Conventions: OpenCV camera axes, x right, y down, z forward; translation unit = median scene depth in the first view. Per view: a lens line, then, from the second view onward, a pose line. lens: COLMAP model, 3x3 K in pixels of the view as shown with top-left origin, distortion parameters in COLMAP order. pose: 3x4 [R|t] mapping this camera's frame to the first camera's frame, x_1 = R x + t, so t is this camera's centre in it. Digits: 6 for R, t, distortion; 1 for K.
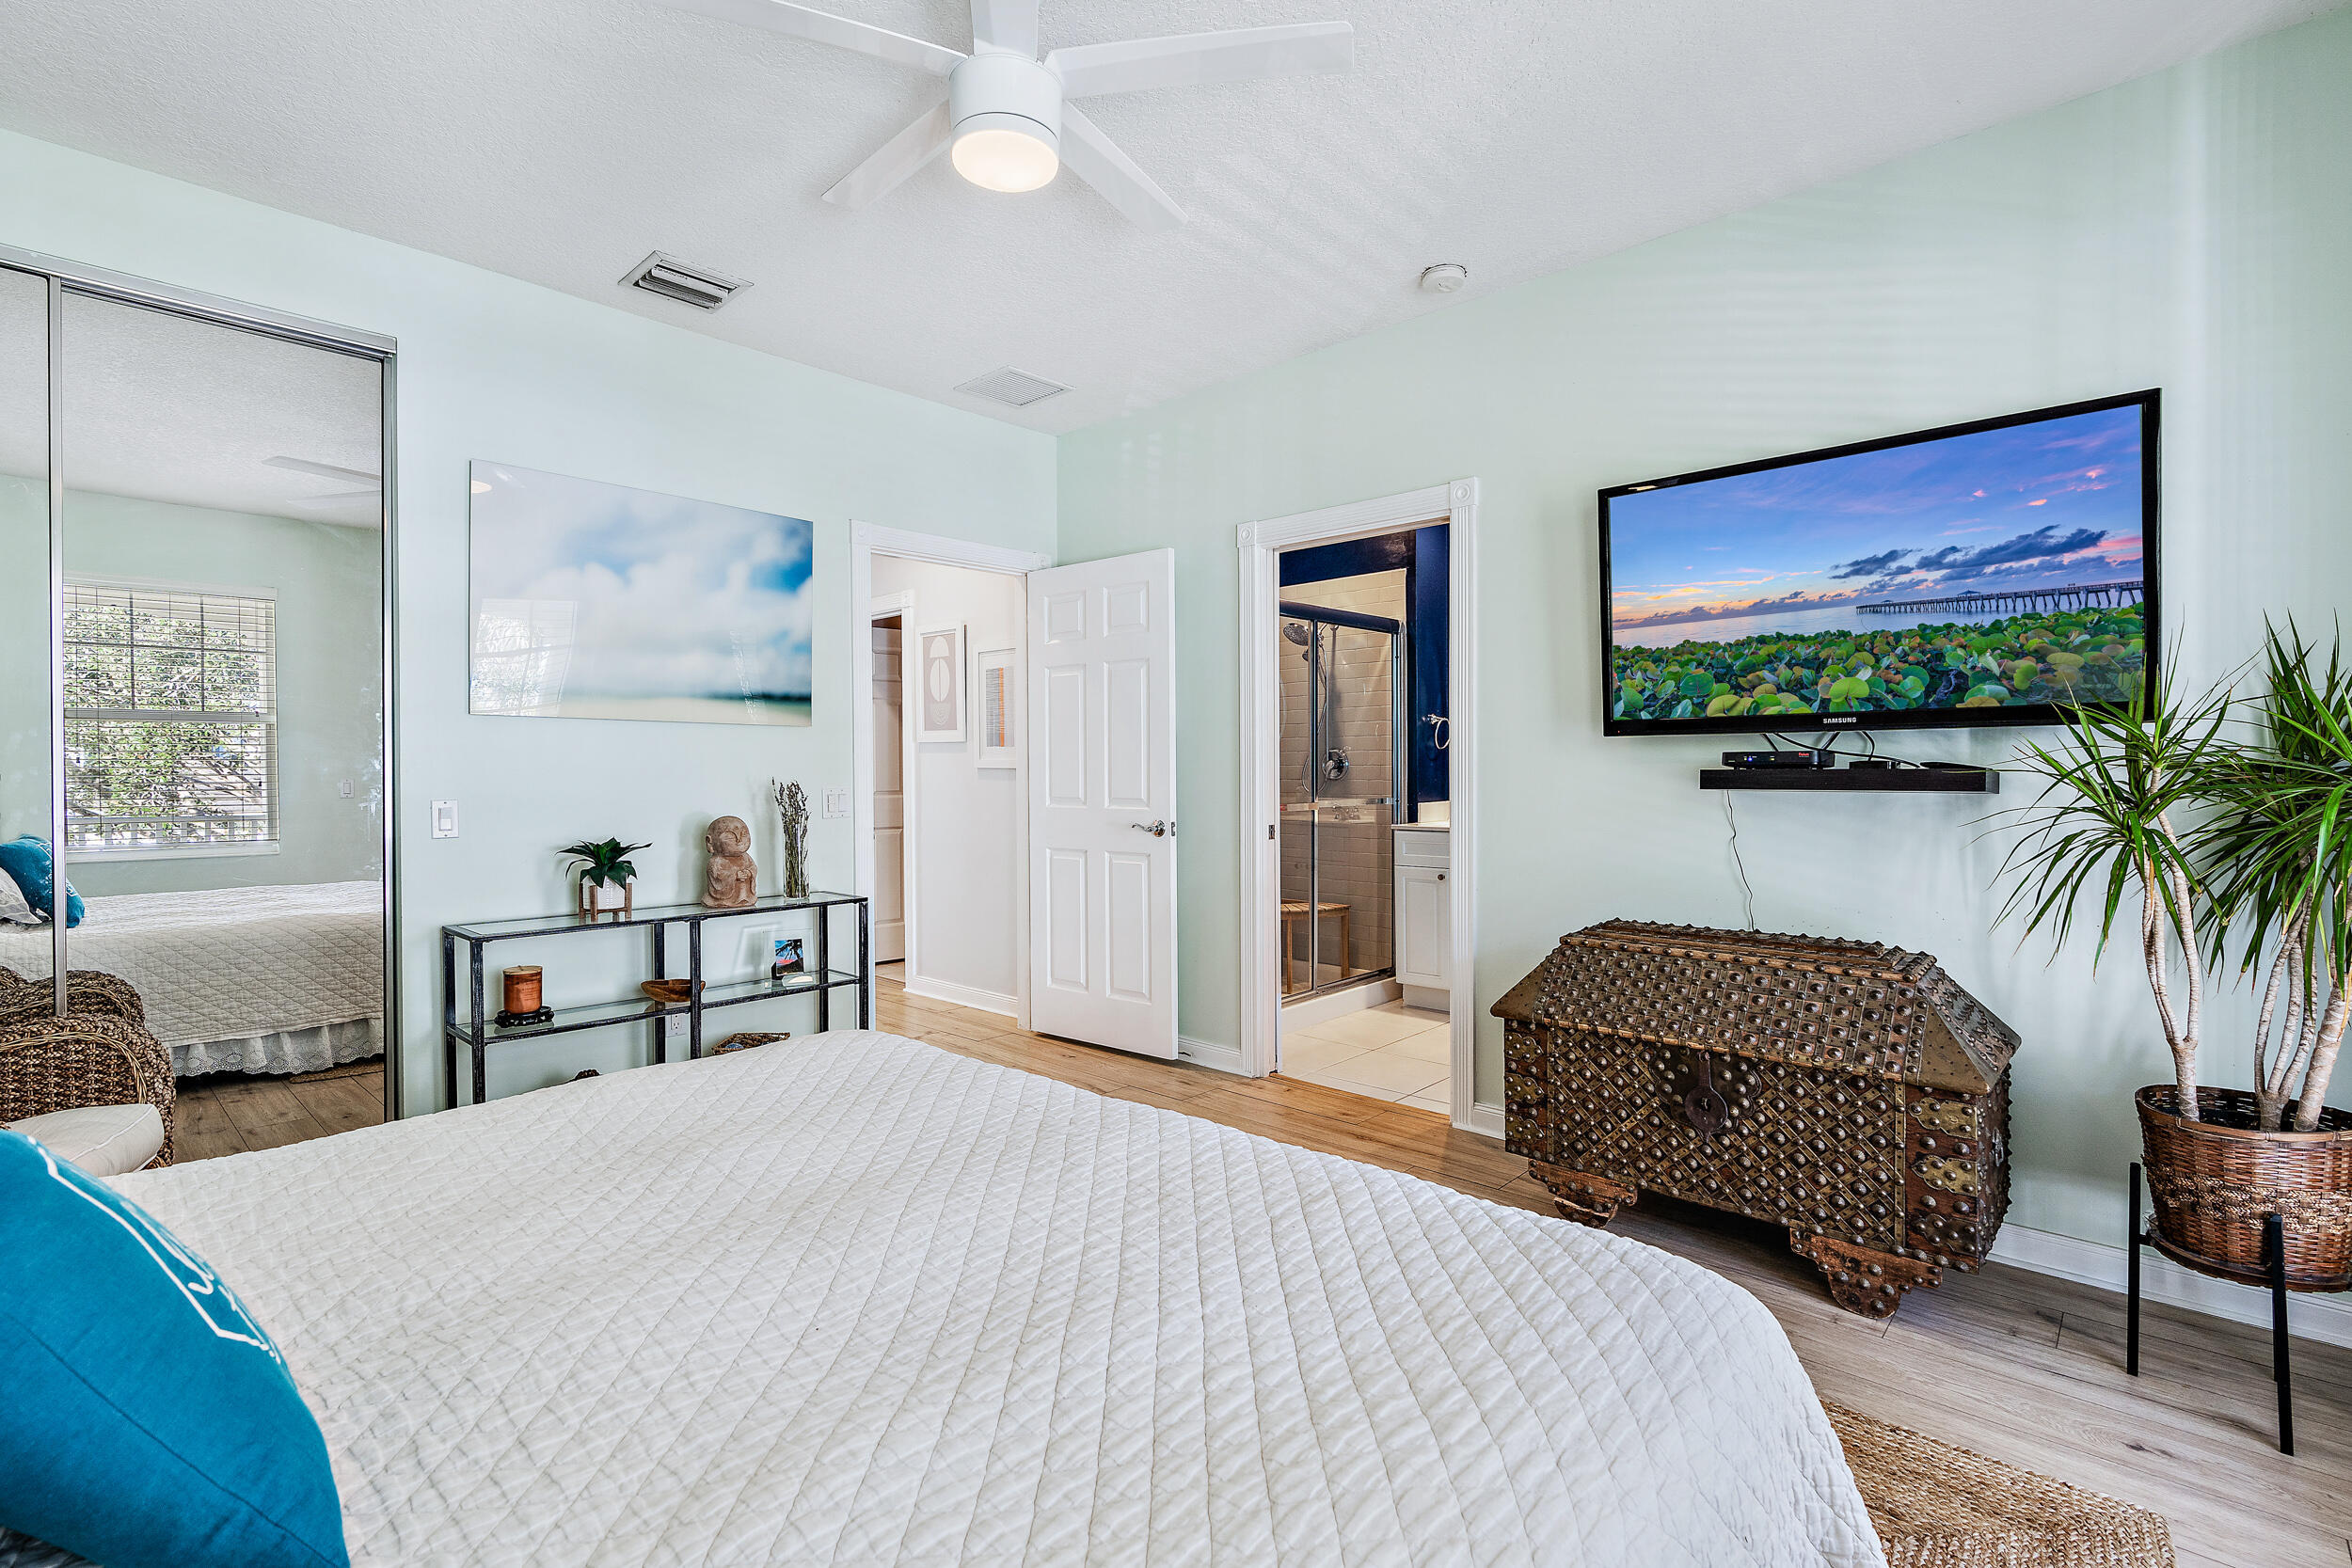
lens RADIAL K [[1059.7, 0, 1178.8], [0, 1059.7, 778.4], [0, 0, 1]] dist [-0.002463, 0.000394]
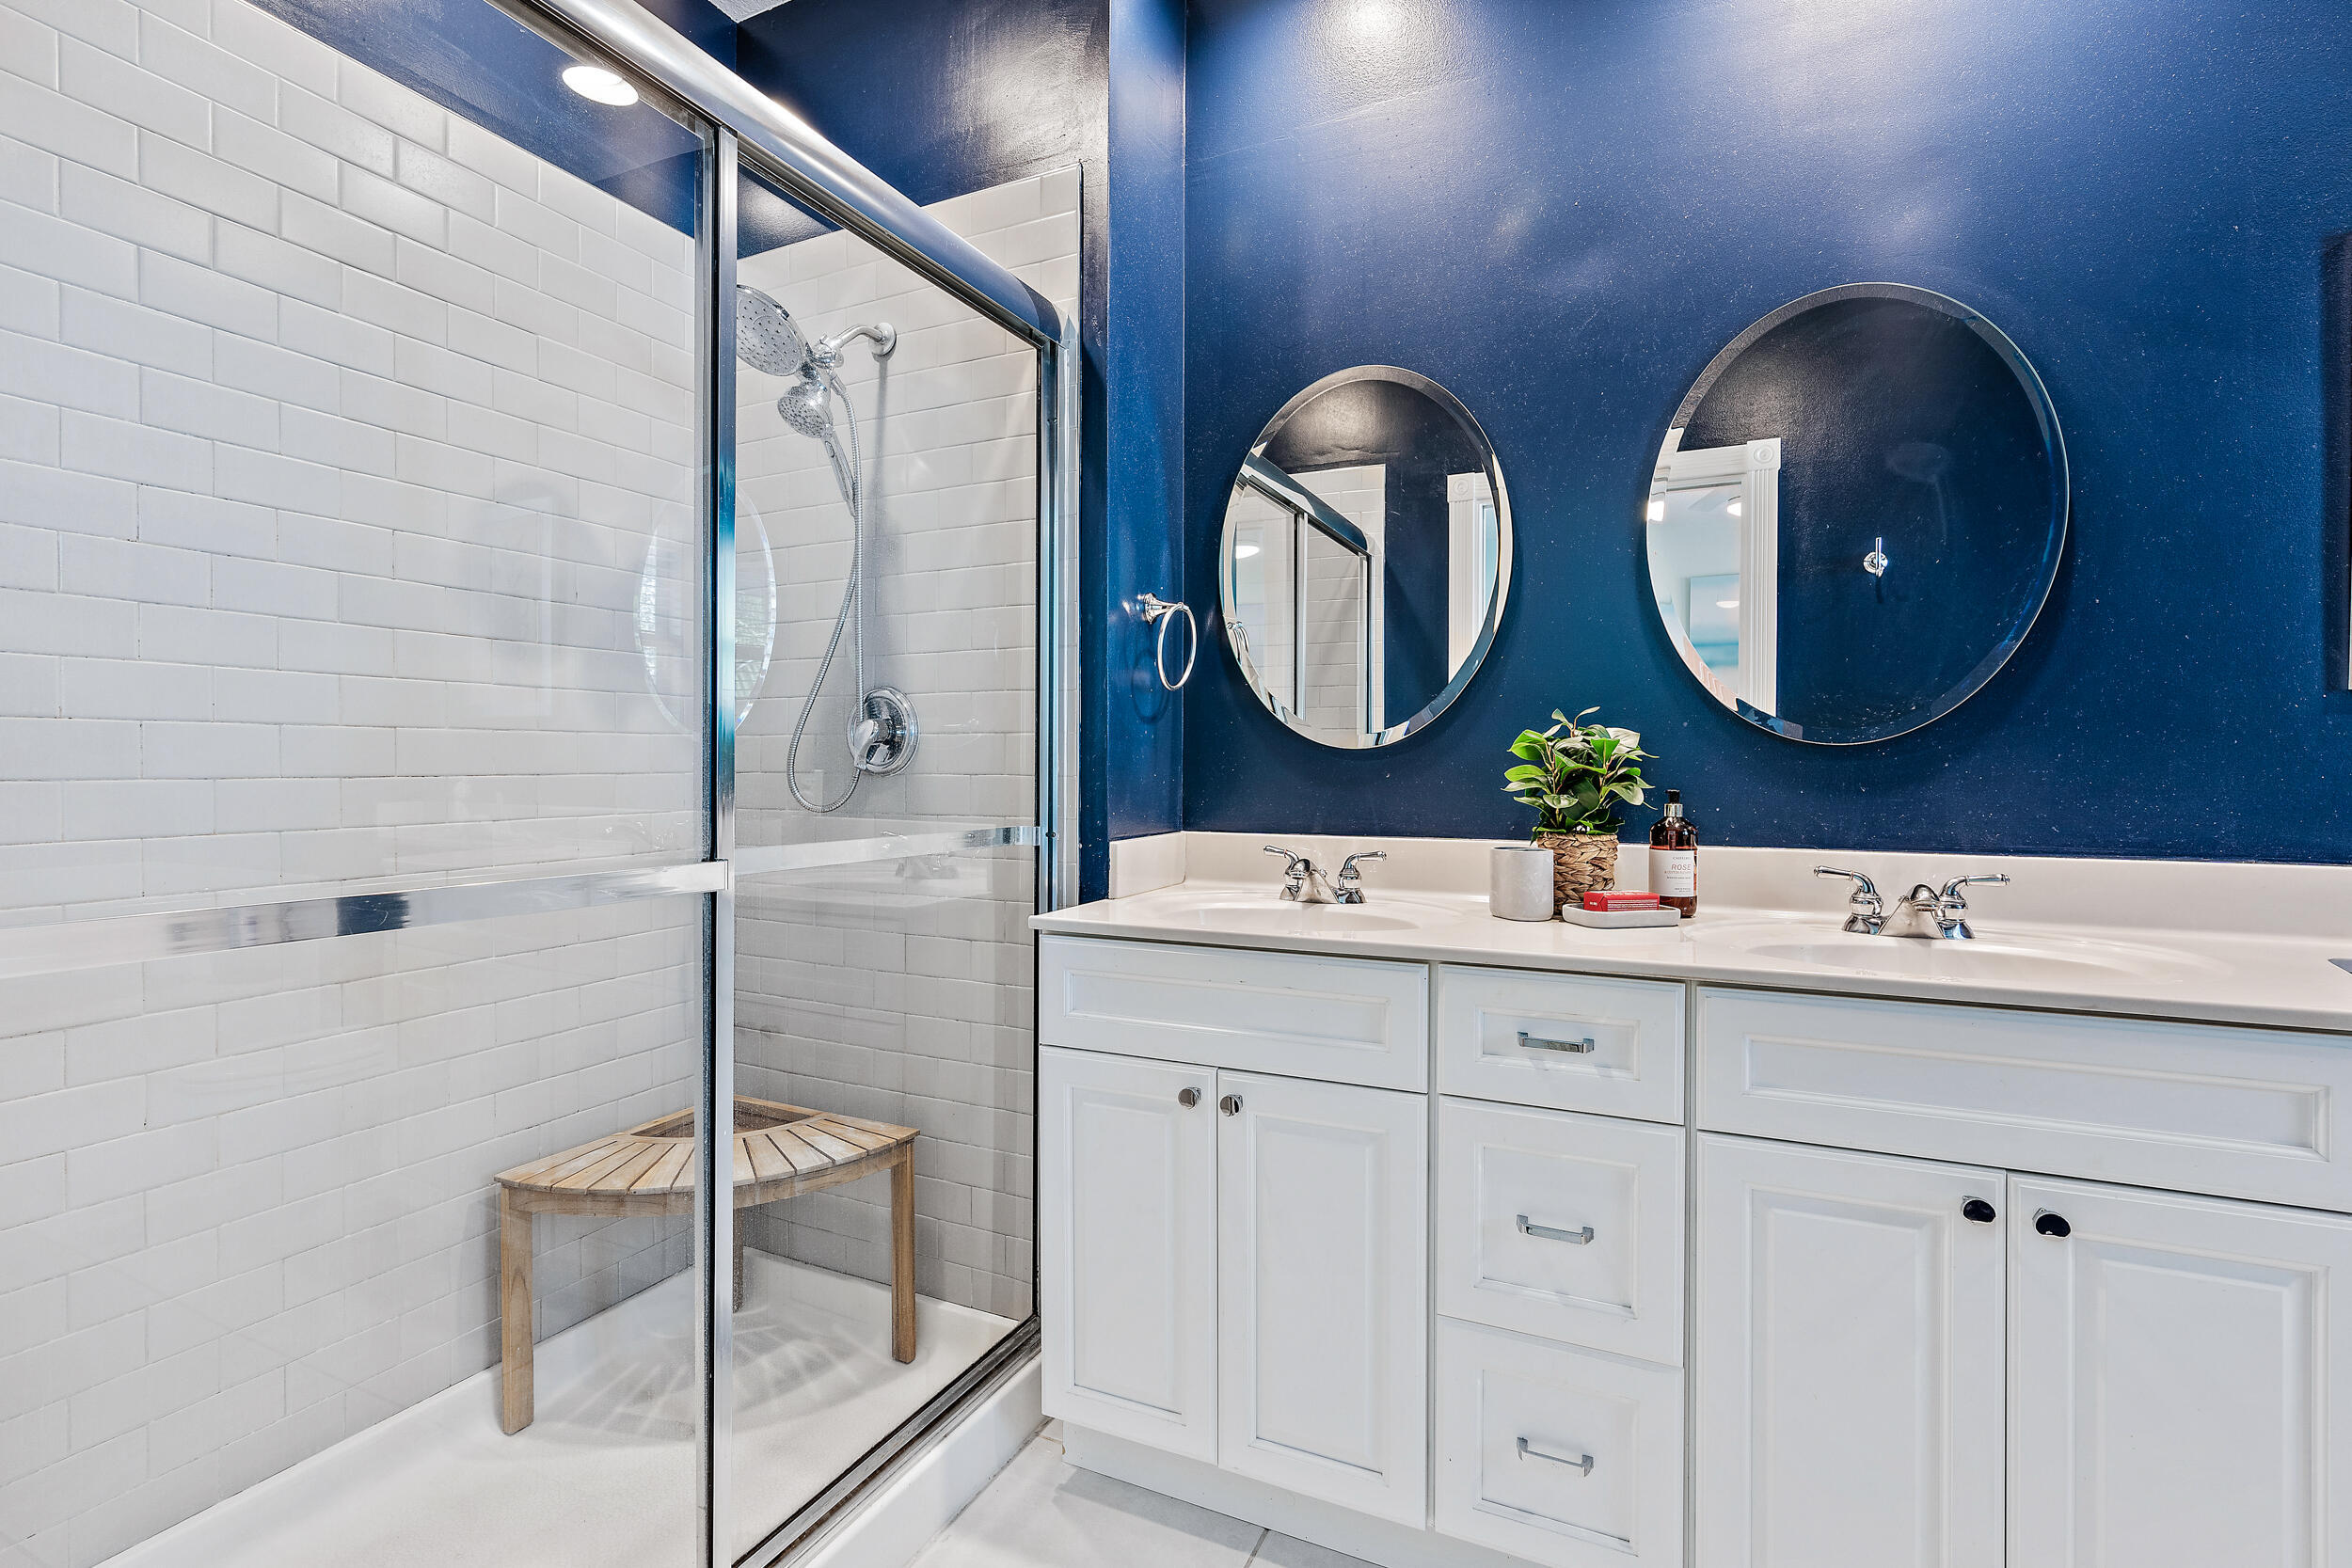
lens RADIAL K [[1059.7, 0, 1174.3], [0, 1059.7, 771.9], [0, 0, 1]] dist [-0.002463, 0.000394]
pose [[0.952141, 0.004781, 0.305622, 0.136479], [-0.005840, 0.999980, 0.002553, -0.001255], [-0.305604, -0.004216, 0.952149, 0.647055]]
